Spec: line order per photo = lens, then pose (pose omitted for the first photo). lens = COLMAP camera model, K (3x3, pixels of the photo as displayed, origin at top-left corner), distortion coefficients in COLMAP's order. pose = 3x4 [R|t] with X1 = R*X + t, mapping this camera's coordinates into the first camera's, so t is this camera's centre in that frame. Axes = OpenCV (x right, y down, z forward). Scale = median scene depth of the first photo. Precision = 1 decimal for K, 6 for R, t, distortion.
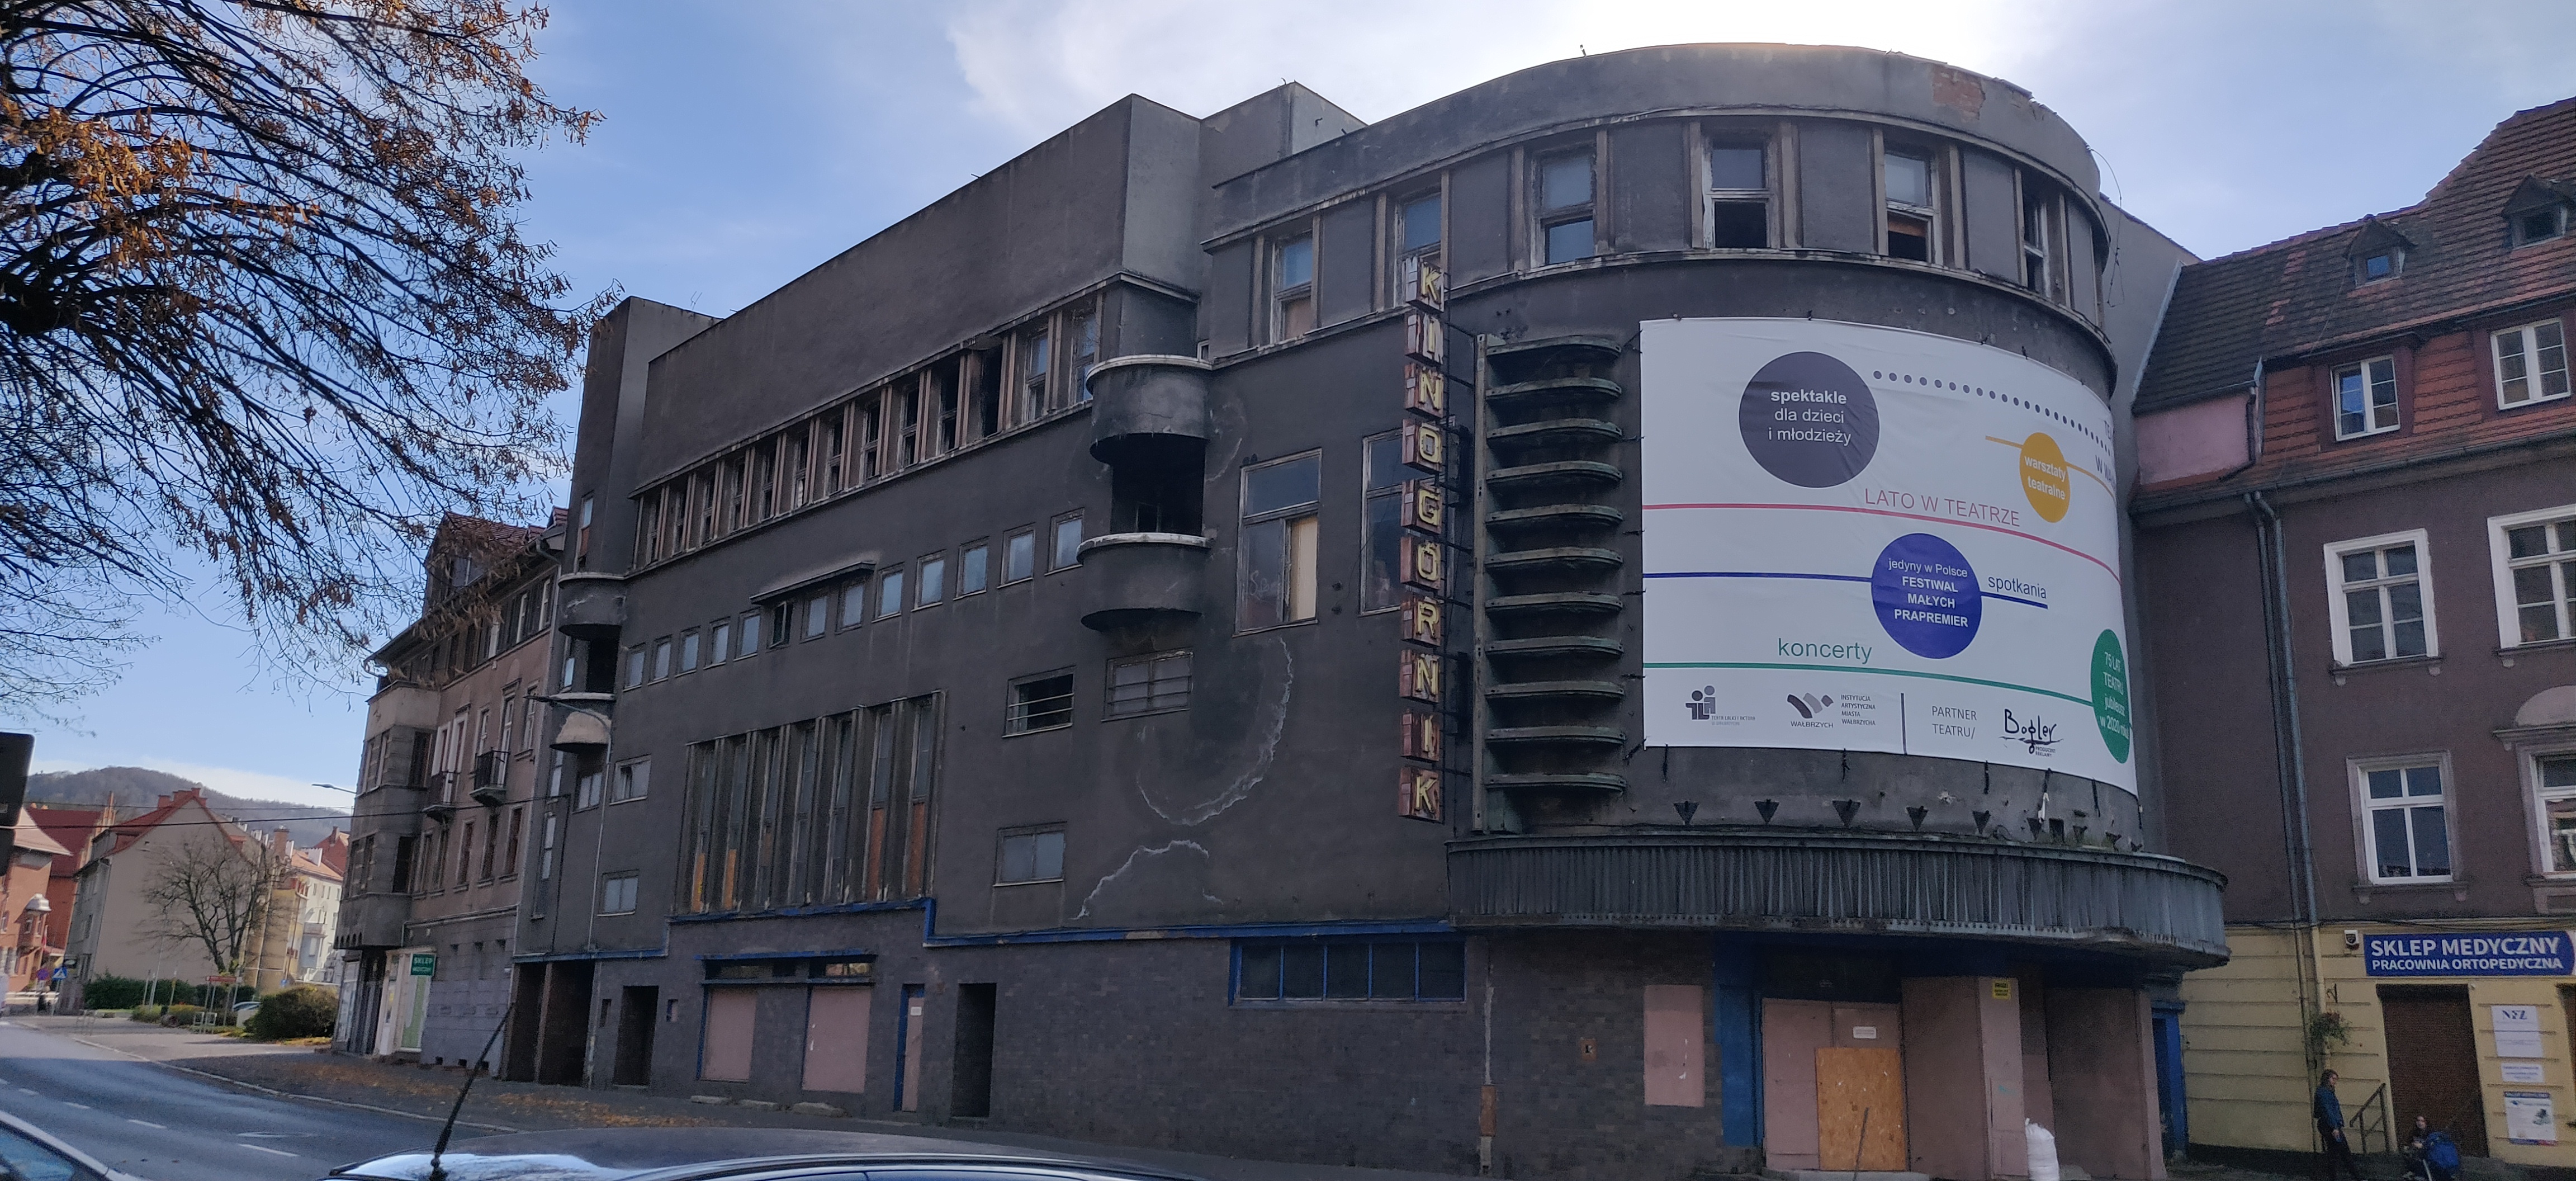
lens RADIAL K [[1938.0, 0, 1255.2], [0, 1938.0, 613.7], [0, 0, 1]] dist [-0.002539, 0.004458]
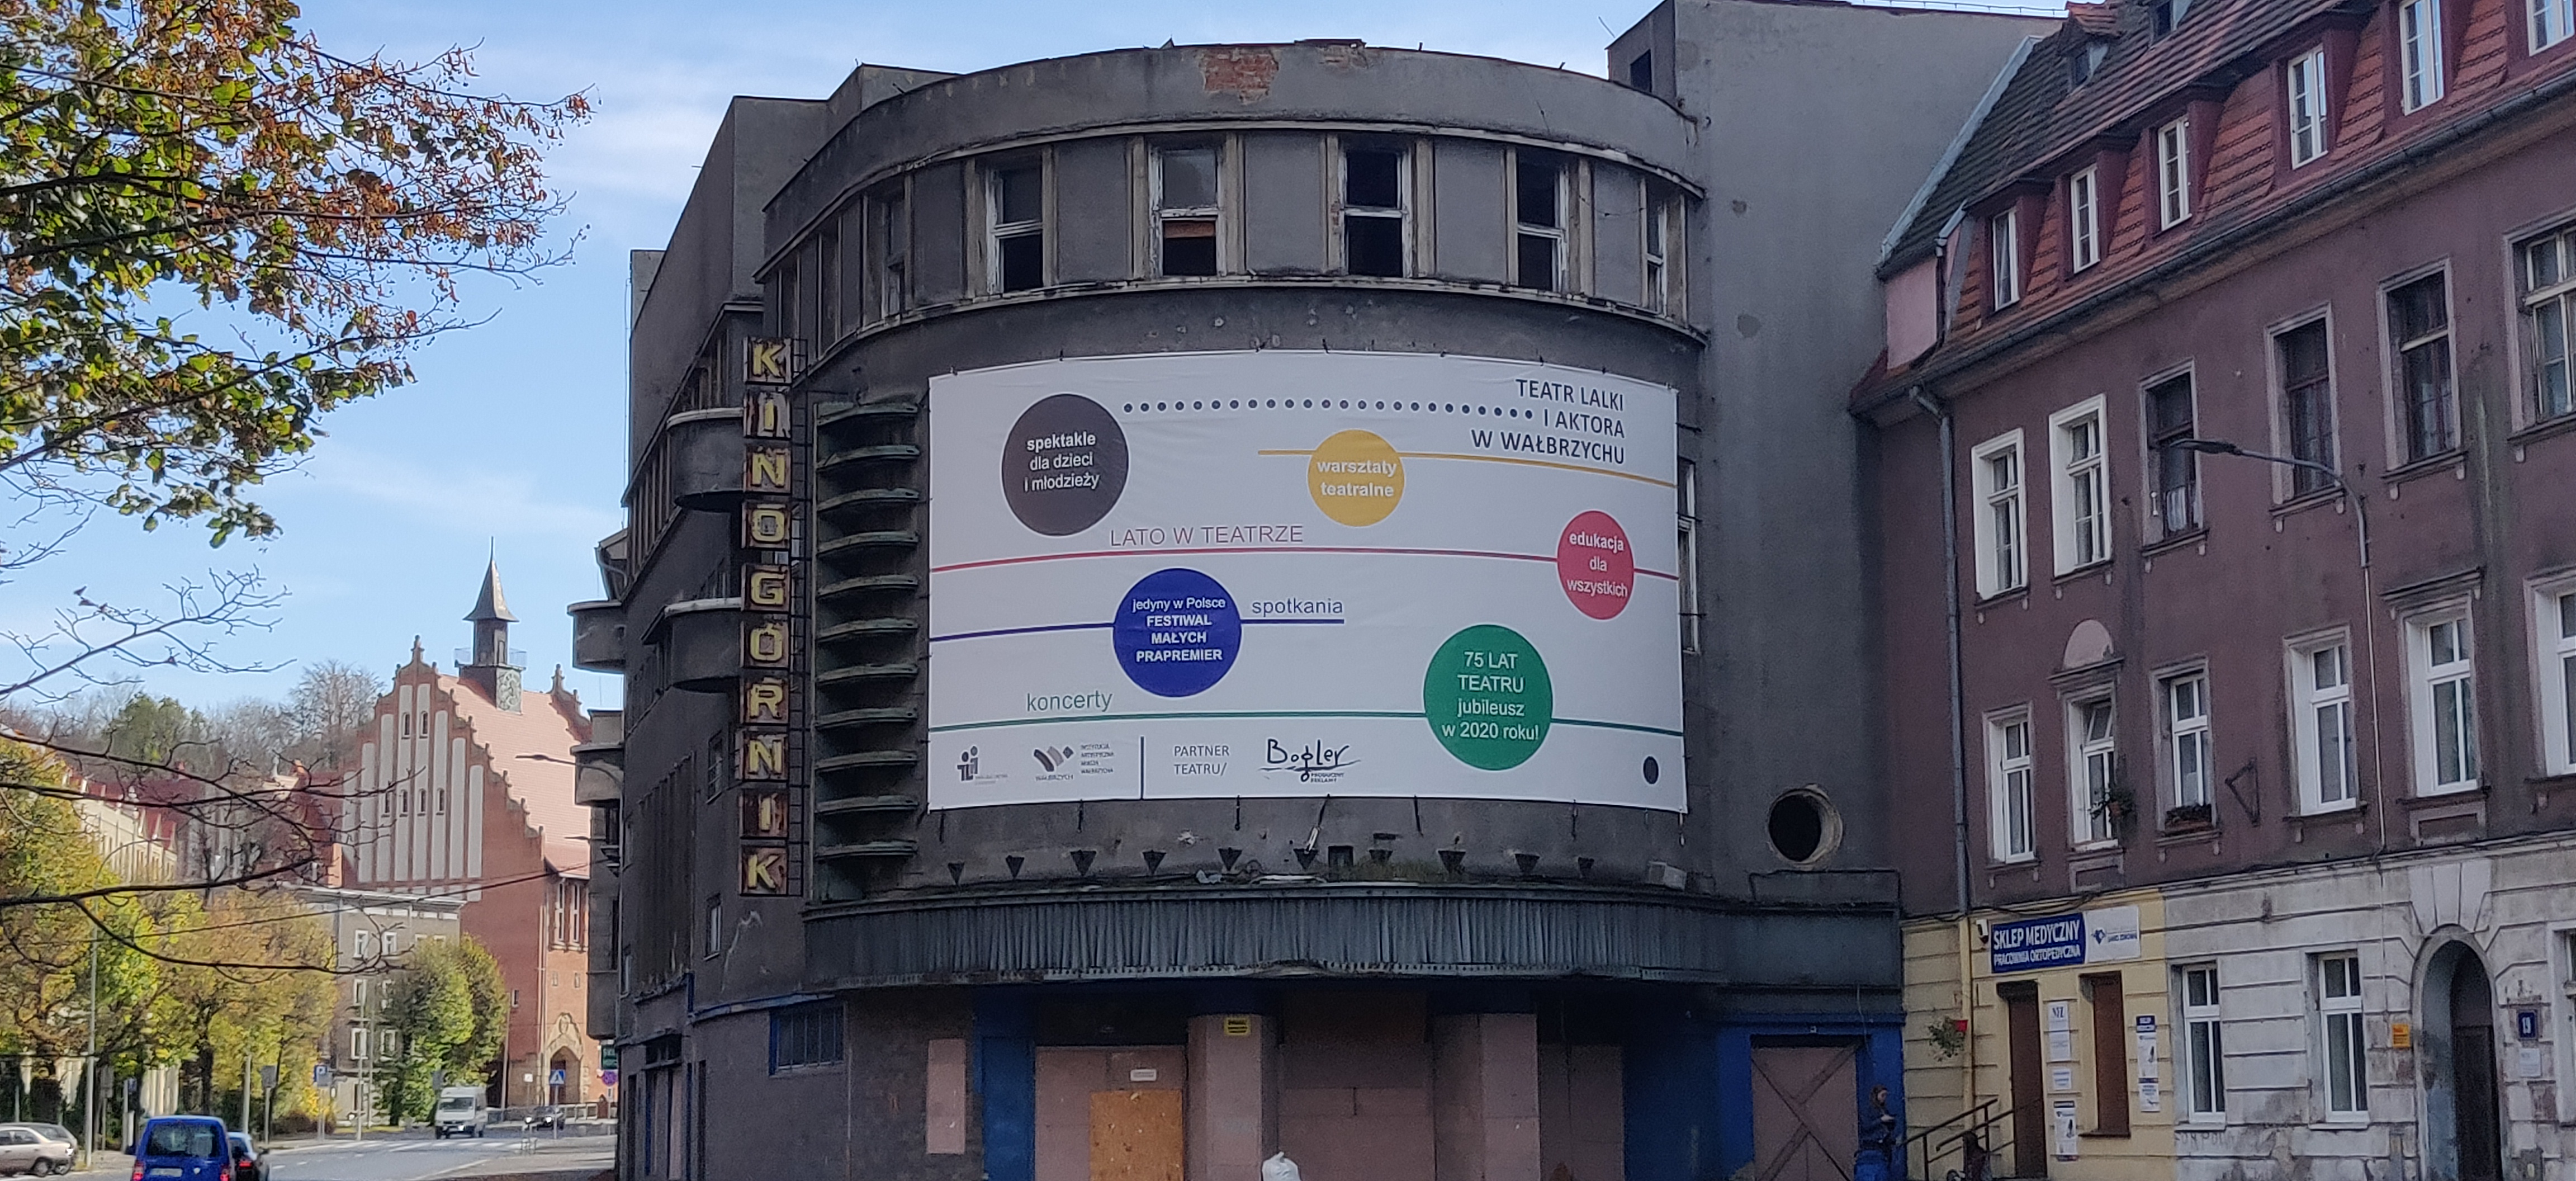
lens RADIAL K [[3869.1, 0, 1288.0], [0, 3869.1, 590.5], [0, 0, 1]] dist [0.036830, 0.006062]
pose [[0.896512, -0.103927, -0.430656, 1.242466], [0.135104, 0.989925, 0.042361, -0.105716], [0.421915, -0.096161, 0.901521, -0.740880]]
